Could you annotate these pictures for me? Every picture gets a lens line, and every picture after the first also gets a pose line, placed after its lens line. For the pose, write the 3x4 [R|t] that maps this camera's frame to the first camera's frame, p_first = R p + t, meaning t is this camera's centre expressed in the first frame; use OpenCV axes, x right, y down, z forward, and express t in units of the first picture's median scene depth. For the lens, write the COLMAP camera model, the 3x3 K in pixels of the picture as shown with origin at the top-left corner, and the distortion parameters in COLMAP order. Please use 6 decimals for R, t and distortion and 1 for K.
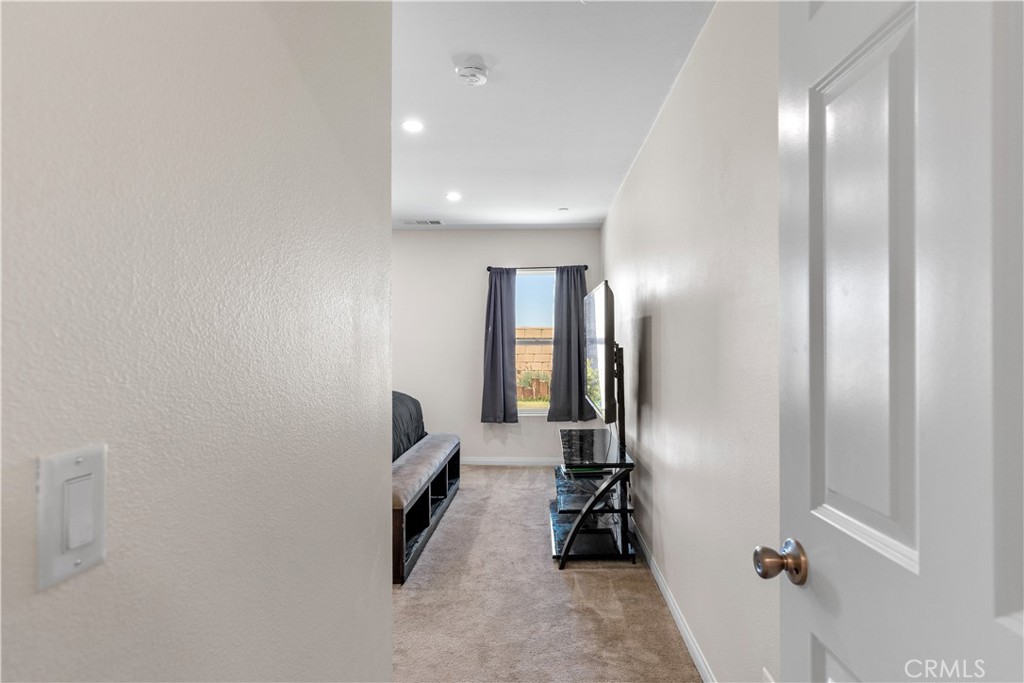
lens RADIAL K [[600.0, 0, 512.9], [0, 600.0, 340.4], [0, 0, 1]] dist [-0.002065, 0.009784]
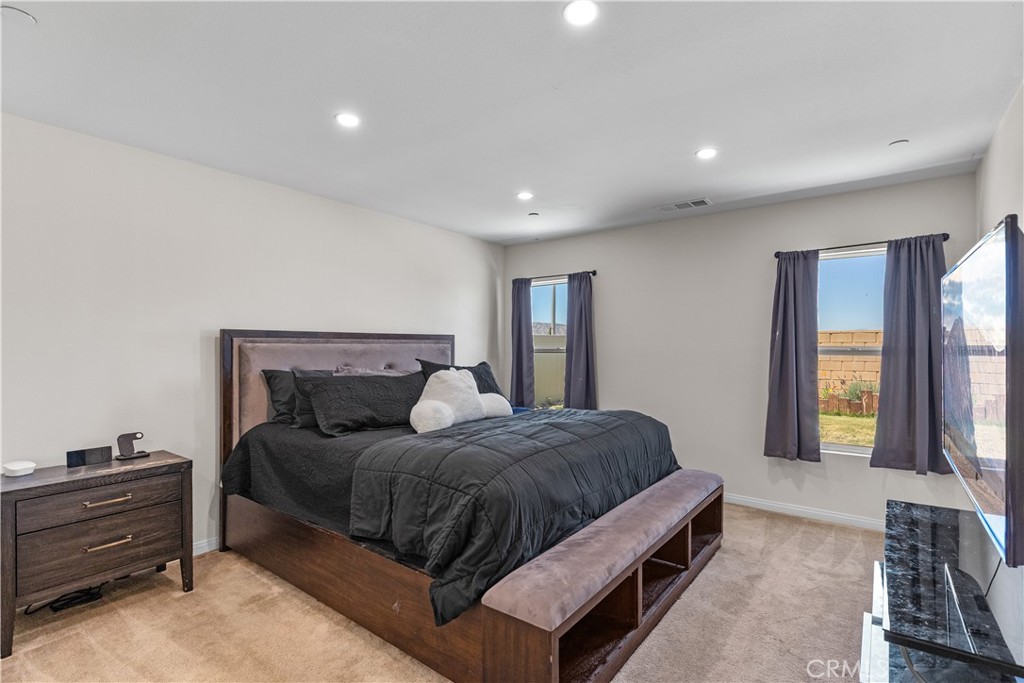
lens RADIAL K [[502.8, 0, 510.5], [0, 502.8, 348.4], [0, 0, 1]] dist [0.006919, -0.000424]
pose [[0.832066, 0.003617, -0.554665, 0.036030], [0.000220, 0.999977, 0.006852, -0.005344], [0.554677, -0.005823, 0.832046, 0.299091]]
